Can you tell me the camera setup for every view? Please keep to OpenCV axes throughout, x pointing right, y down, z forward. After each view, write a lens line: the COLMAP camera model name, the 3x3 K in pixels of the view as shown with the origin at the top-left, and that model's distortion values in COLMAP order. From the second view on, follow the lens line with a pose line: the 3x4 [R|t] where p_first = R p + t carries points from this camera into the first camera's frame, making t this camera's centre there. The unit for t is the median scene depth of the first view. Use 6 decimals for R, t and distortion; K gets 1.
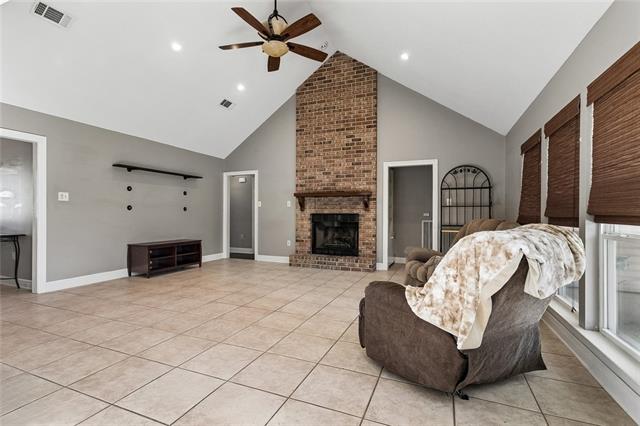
lens RADIAL K [[304.9, 0, 316.6], [0, 304.9, 213.5], [0, 0, 1]] dist [0.001468, -0.000175]
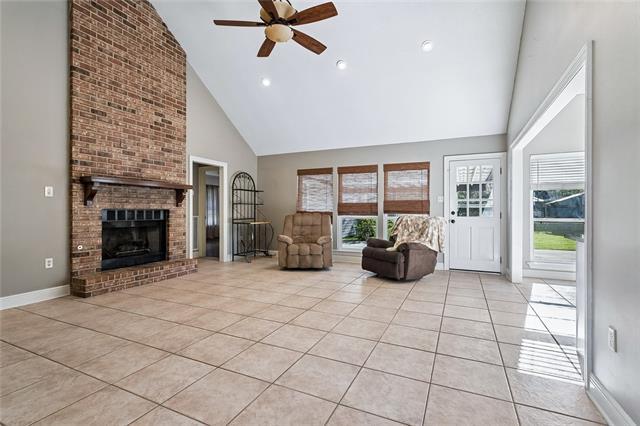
lens RADIAL K [[304.9, 0, 317.4], [0, 304.9, 211.0], [0, 0, 1]] dist [0.001468, -0.000175]
pose [[0.036010, -0.006610, 0.999330, -0.697609], [-0.005553, 0.999961, 0.006815, -0.003577], [-0.999336, -0.005795, 0.035972, 0.556527]]
